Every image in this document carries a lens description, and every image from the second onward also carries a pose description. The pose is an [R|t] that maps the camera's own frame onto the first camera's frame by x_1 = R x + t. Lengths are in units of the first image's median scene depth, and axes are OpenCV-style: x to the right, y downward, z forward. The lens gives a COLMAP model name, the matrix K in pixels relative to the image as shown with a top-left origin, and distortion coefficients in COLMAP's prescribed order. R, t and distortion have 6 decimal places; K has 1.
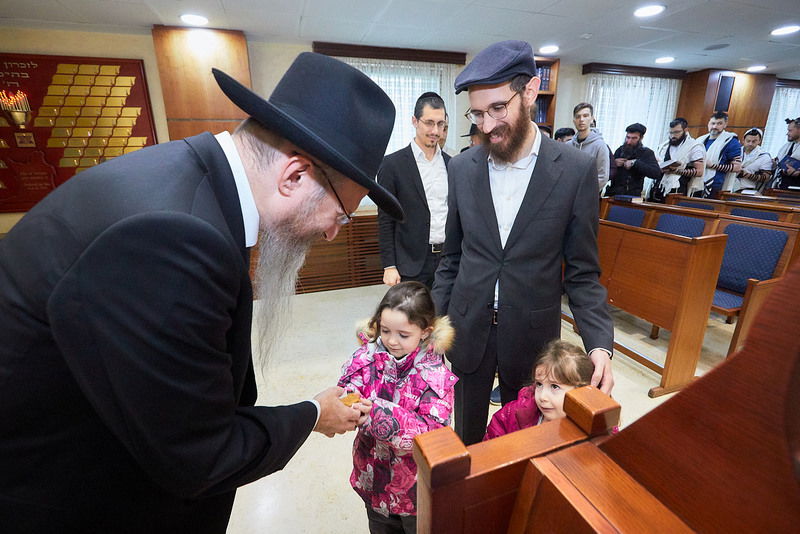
lens RADIAL K [[382.2, 0, 402.3], [0, 382.2, 262.8], [0, 0, 1]] dist [-0.013986, 0.000516]
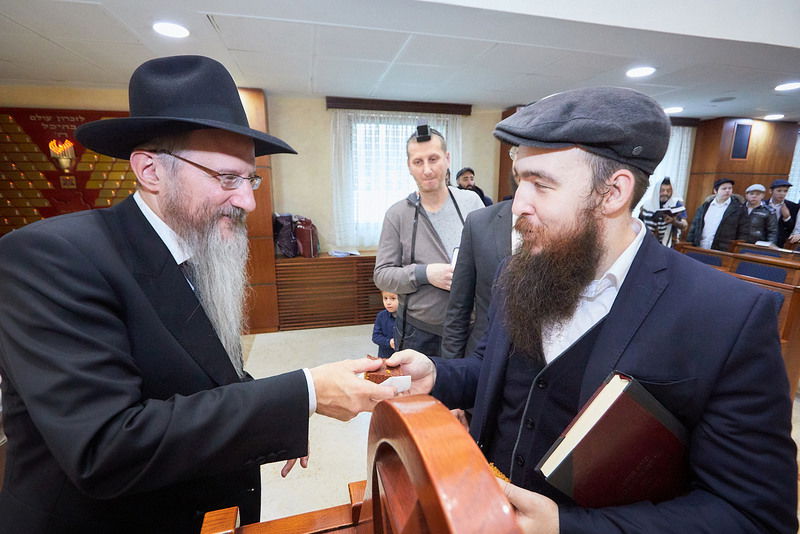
lens RADIAL K [[382.2, 0, 404.6], [0, 382.2, 264.0], [0, 0, 1]] dist [-0.013986, 0.000516]
pose [[0.996543, 0.032109, -0.076622, 0.087787], [-0.037719, 0.996623, -0.072938, -0.032965], [0.074021, 0.075576, 0.994389, -0.030087]]
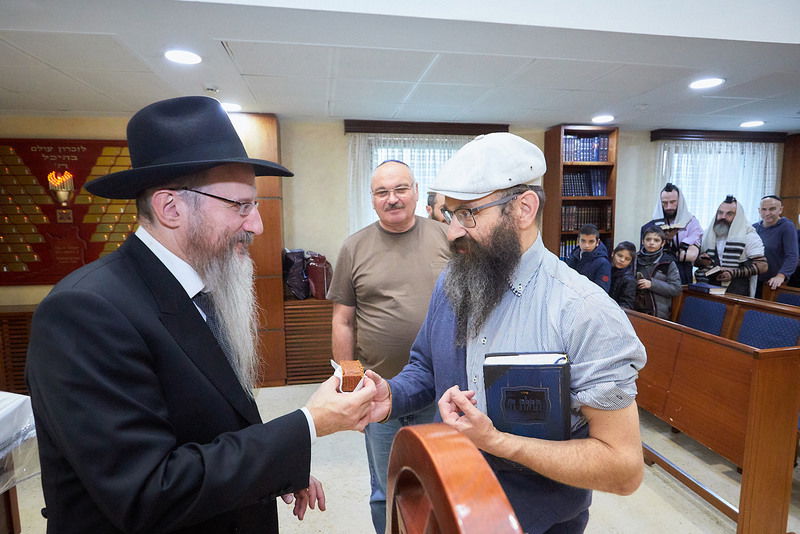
lens RADIAL K [[451.7, 0, 401.7], [0, 451.7, 264.7], [0, 0, 1]] dist [-0.008437, 0.001621]
pose [[0.988771, 0.021462, -0.147887, 0.090985], [-0.045968, 0.985331, -0.164348, -0.030002], [0.142190, 0.169301, 0.975253, -0.047693]]
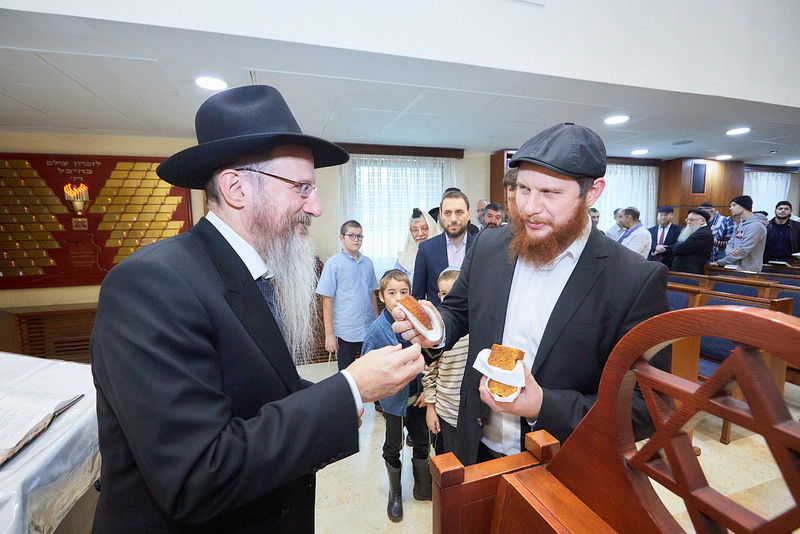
lens RADIAL K [[382.2, 0, 404.1], [0, 382.2, 259.0], [0, 0, 1]] dist [-0.013986, 0.000516]
pose [[0.999945, -0.003287, -0.009973, -0.003210], [0.001305, 0.981269, -0.192638, -0.003357], [0.010419, 0.192614, 0.981219, -0.077842]]
